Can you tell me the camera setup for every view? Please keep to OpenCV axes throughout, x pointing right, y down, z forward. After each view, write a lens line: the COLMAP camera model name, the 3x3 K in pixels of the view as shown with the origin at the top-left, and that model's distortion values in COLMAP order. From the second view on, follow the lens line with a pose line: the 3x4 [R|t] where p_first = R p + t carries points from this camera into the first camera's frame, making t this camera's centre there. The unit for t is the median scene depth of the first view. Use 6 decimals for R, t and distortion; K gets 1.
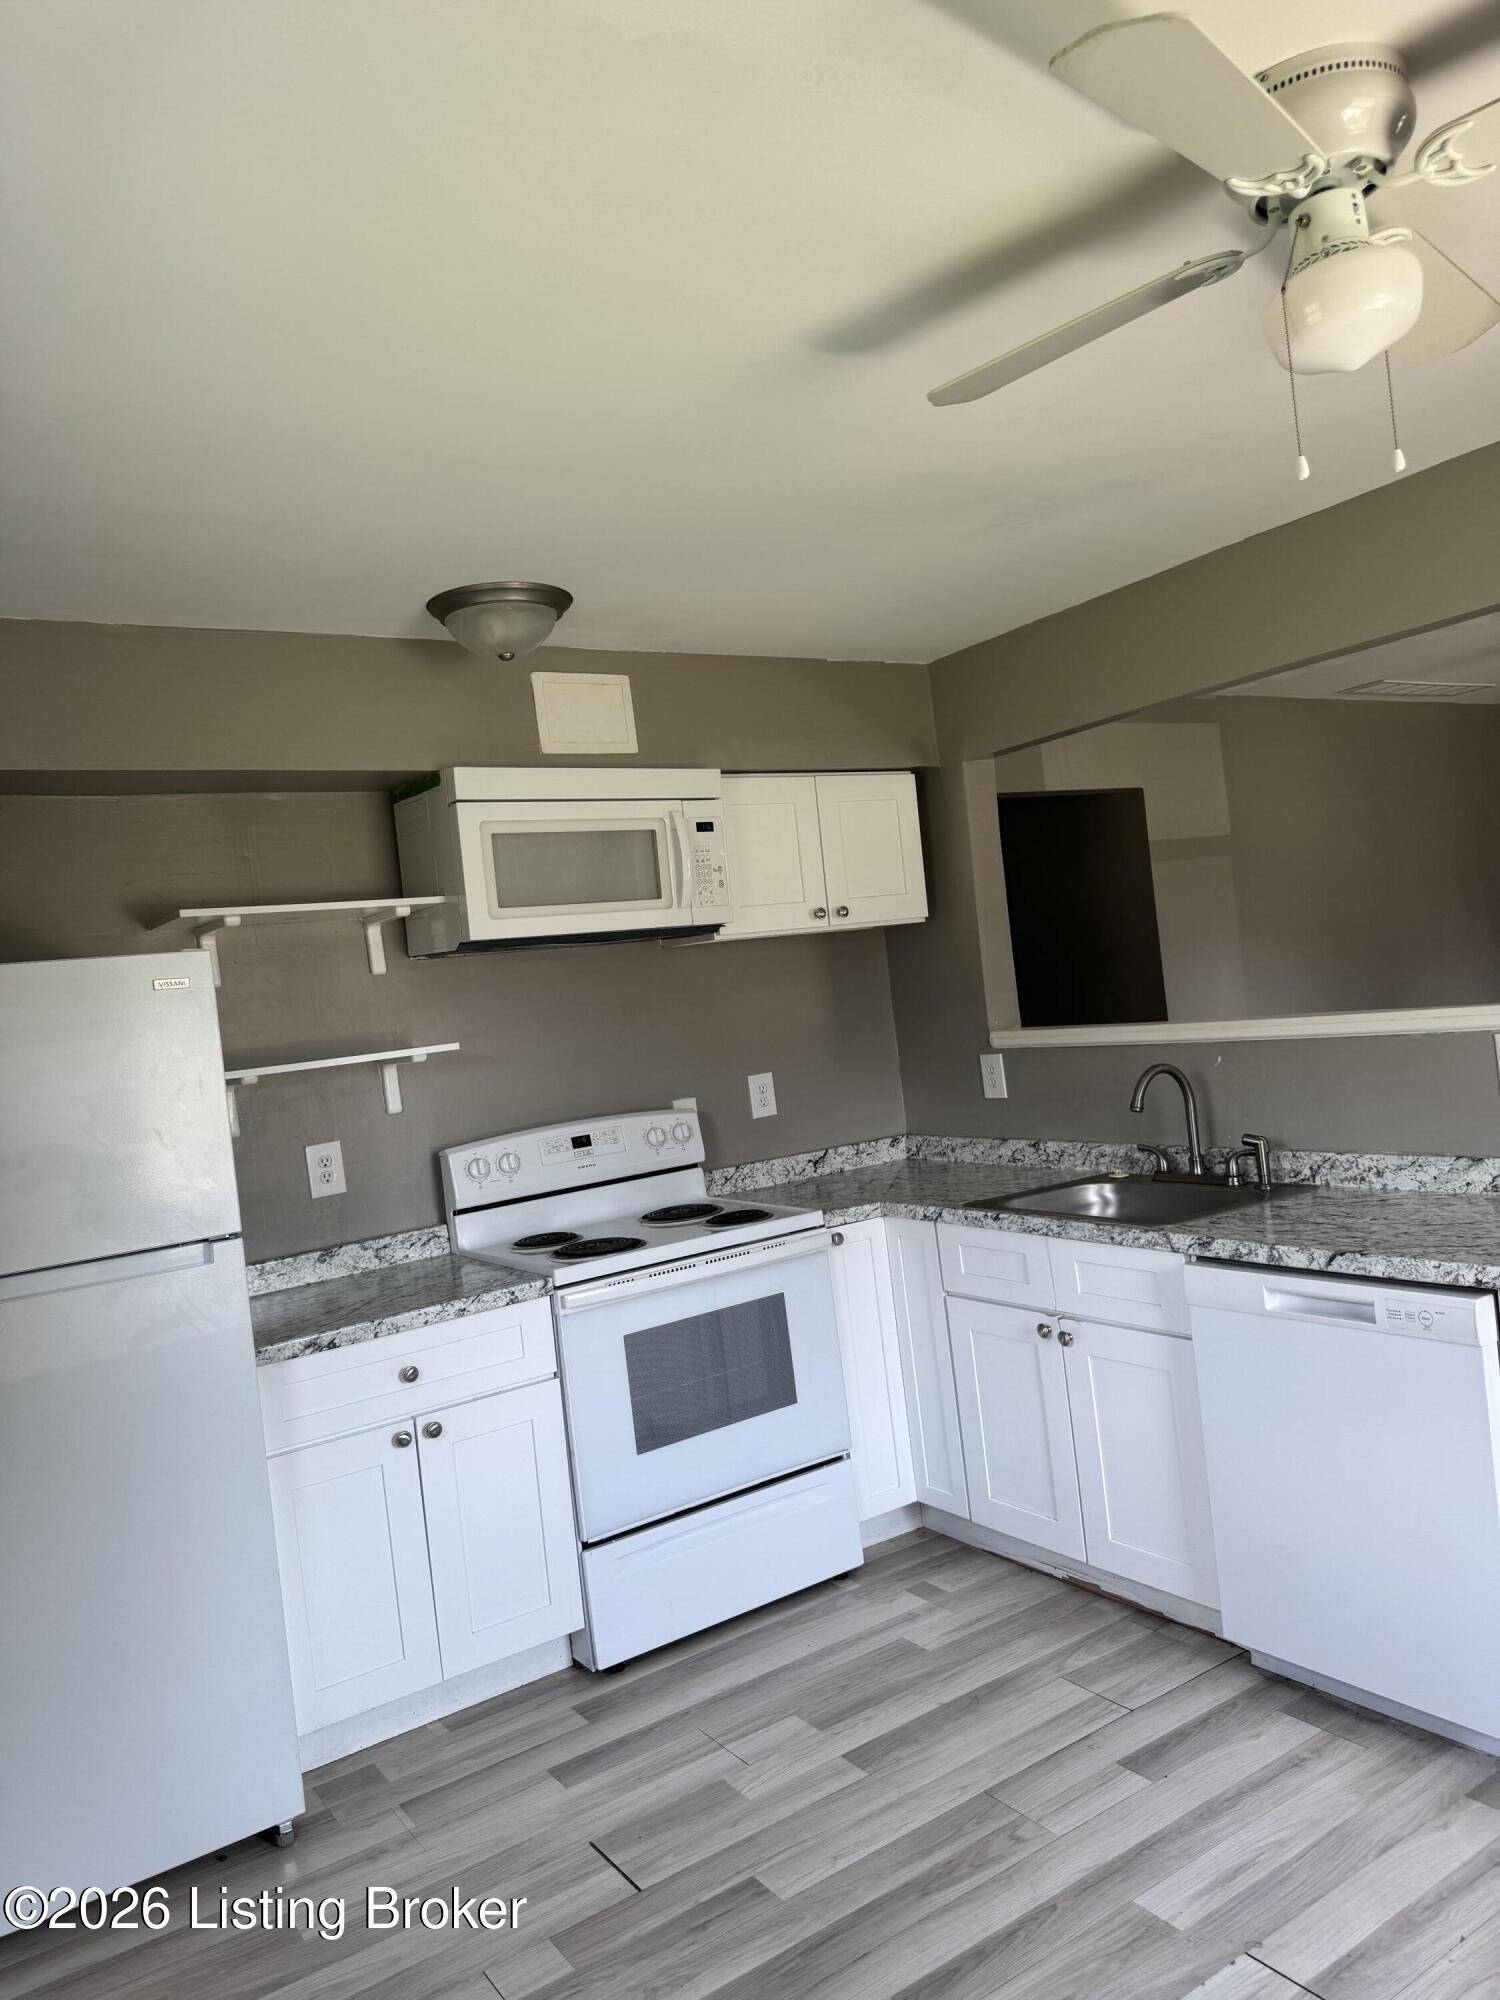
lens RADIAL K [[1410.8, 0, 750.0], [0, 1410.8, 1000.0], [0, 0, 1]] dist [0.059075, -0.043762]
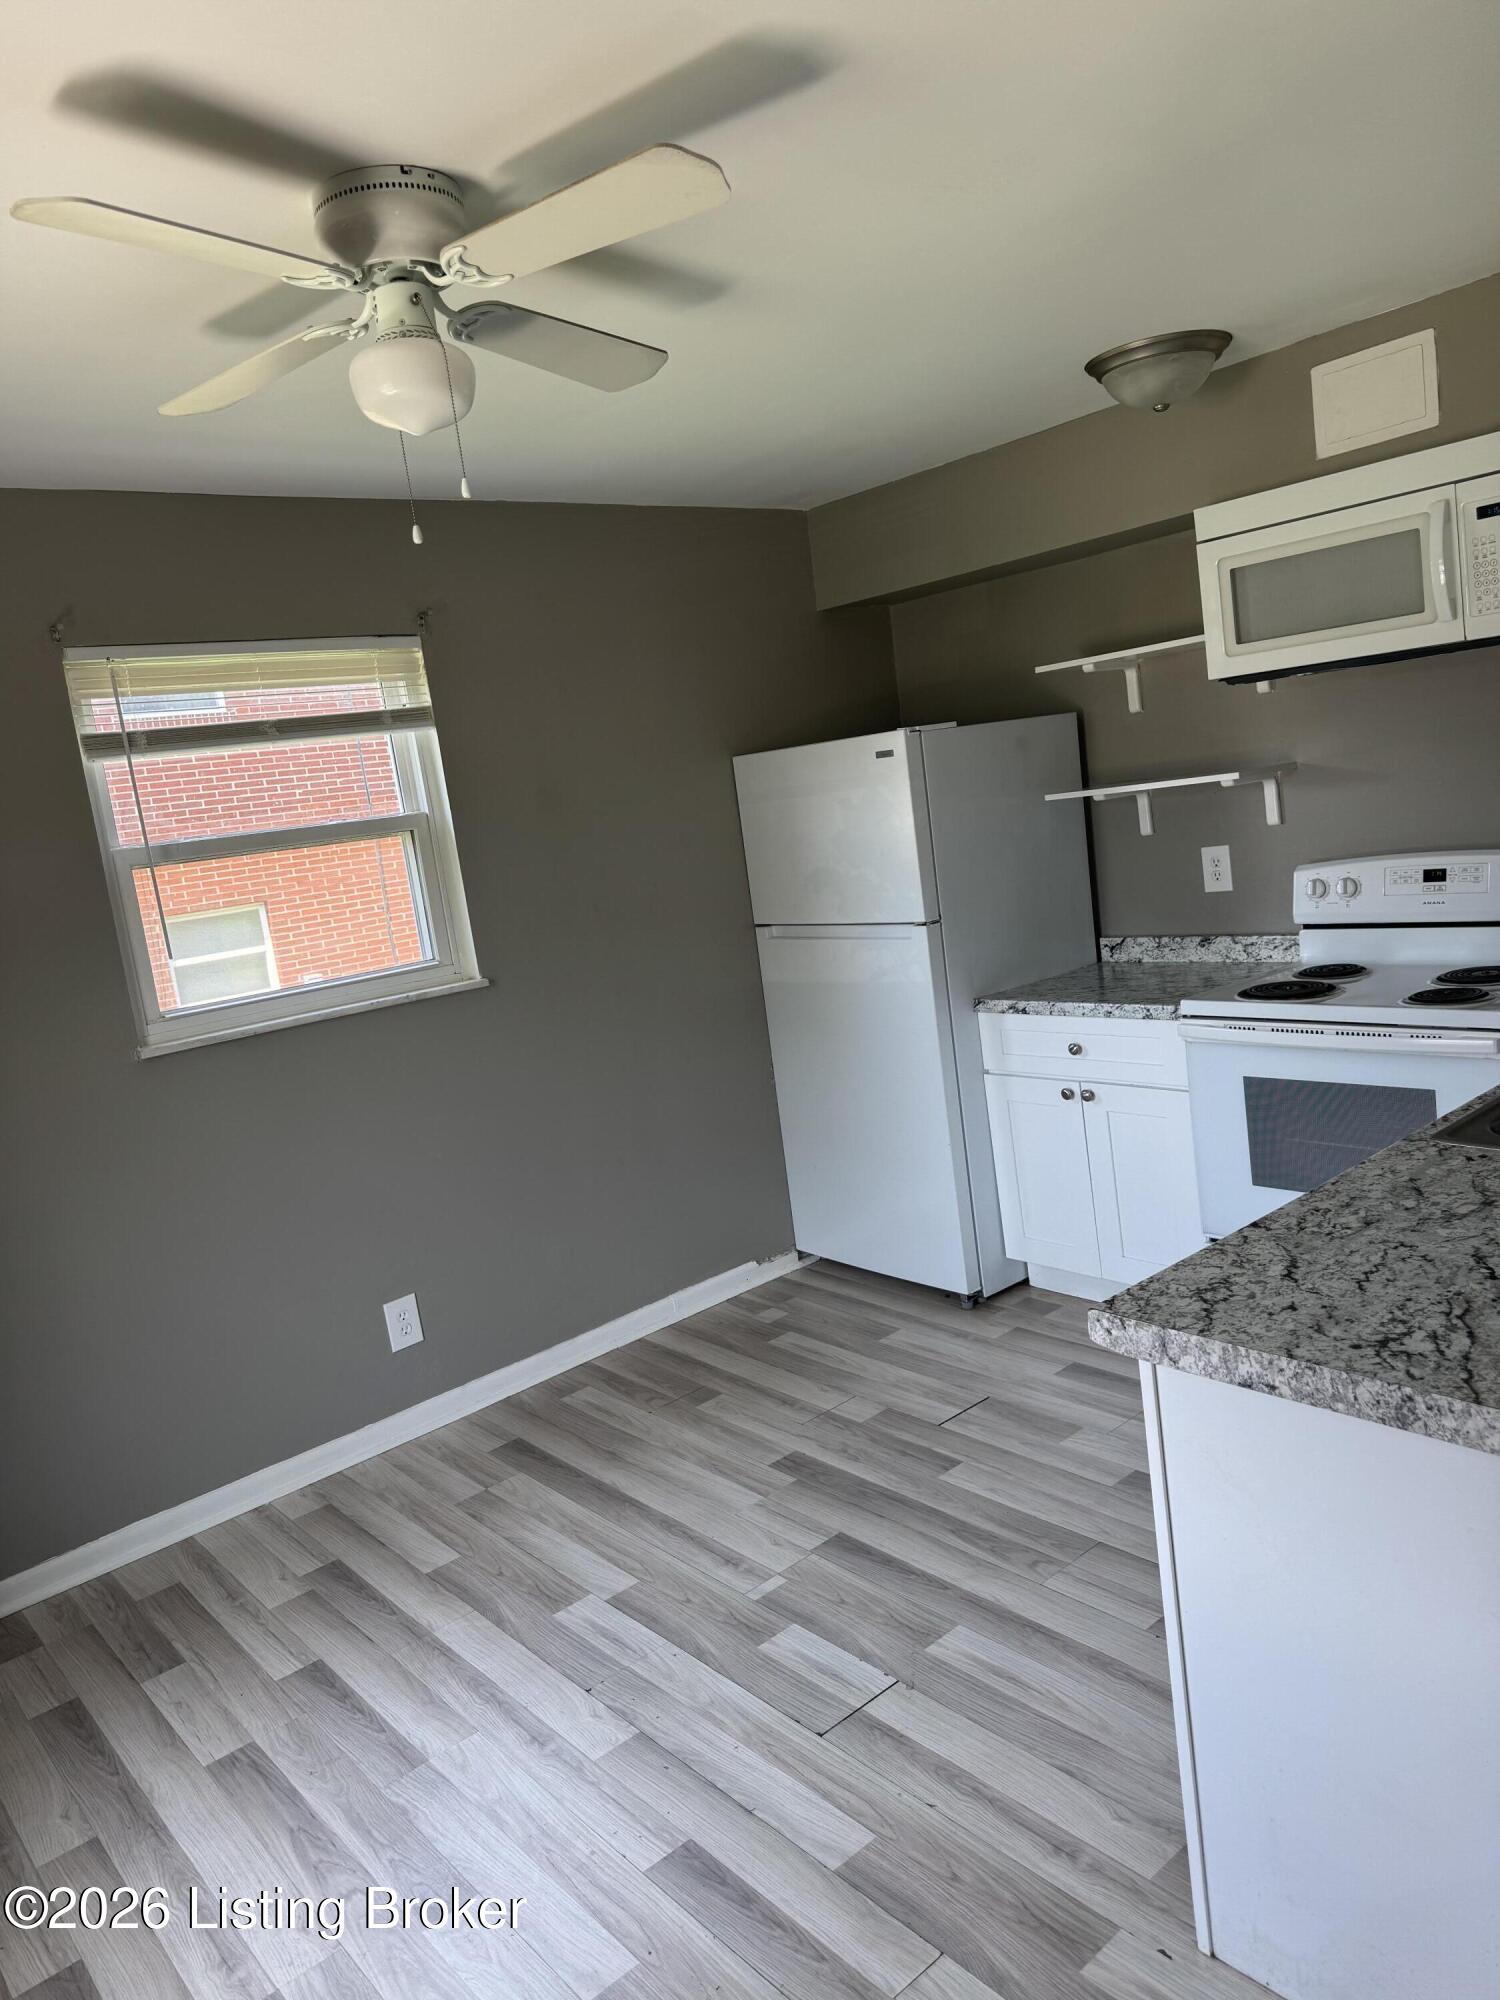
lens RADIAL K [[1410.8, 0, 750.0], [0, 1410.8, 1000.0], [0, 0, 1]] dist [0.059075, -0.043762]
pose [[0.139388, 0.242940, -0.959975, 0.827498], [0.107092, 0.960054, 0.258510, -0.123896], [0.984430, -0.138839, 0.107803, 0.517119]]
